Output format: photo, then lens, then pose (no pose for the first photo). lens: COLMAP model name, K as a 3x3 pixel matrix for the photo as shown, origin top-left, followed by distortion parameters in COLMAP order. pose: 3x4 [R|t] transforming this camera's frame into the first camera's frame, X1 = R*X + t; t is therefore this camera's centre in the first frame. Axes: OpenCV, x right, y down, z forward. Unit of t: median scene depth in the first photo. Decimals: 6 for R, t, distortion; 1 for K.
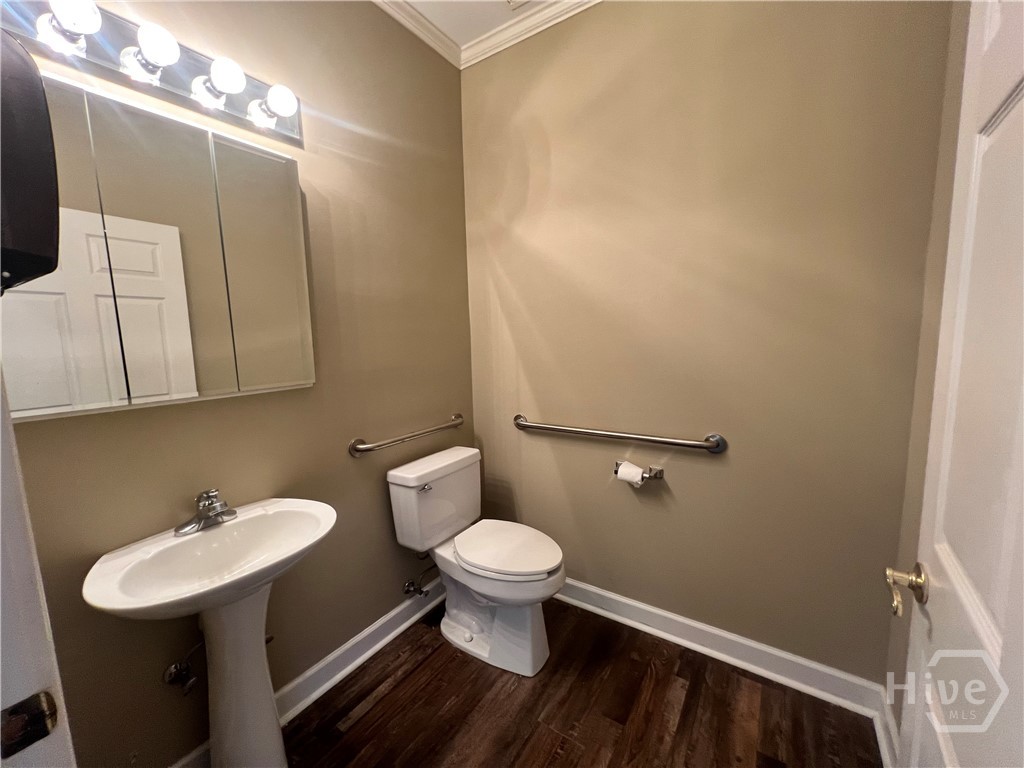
lens RADIAL K [[410.4, 0, 508.8], [0, 410.4, 381.8], [0, 0, 1]] dist [-0.006984, 0.000345]
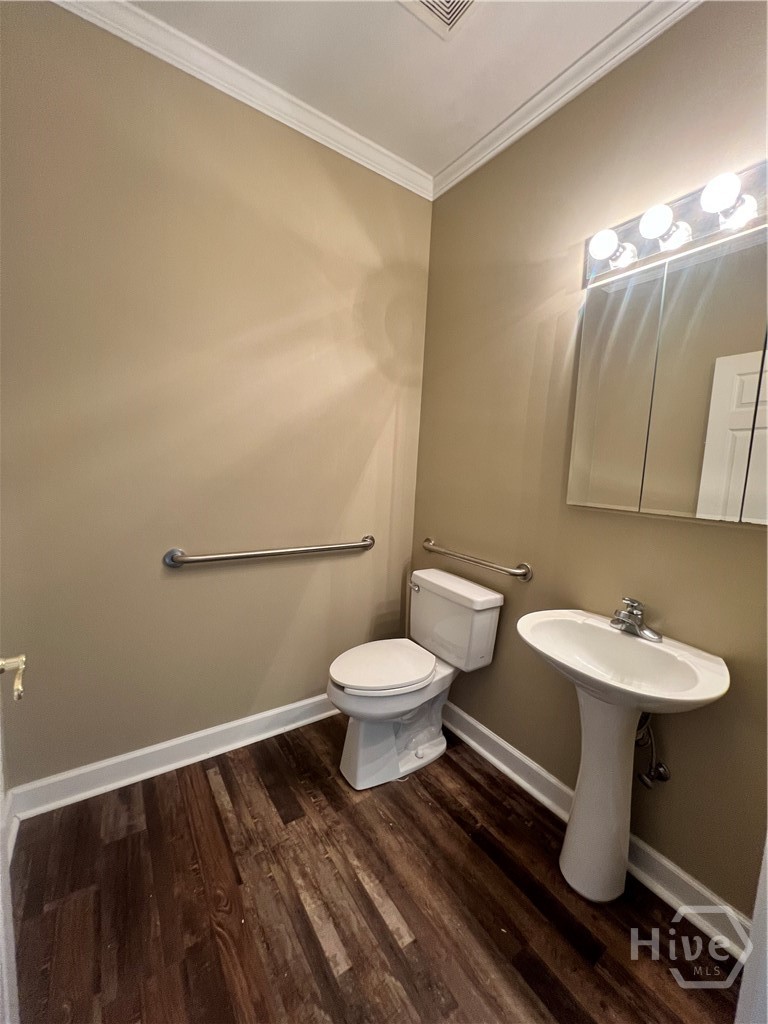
lens RADIAL K [[410.4, 0, 383.1], [0, 410.4, 511.2], [0, 0, 1]] dist [-0.006984, 0.000345]
pose [[-0.375027, 0.133360, -0.917371, 1.019232], [-0.135874, 0.971003, 0.196703, -0.151285], [0.917002, 0.198416, -0.346032, 1.277244]]
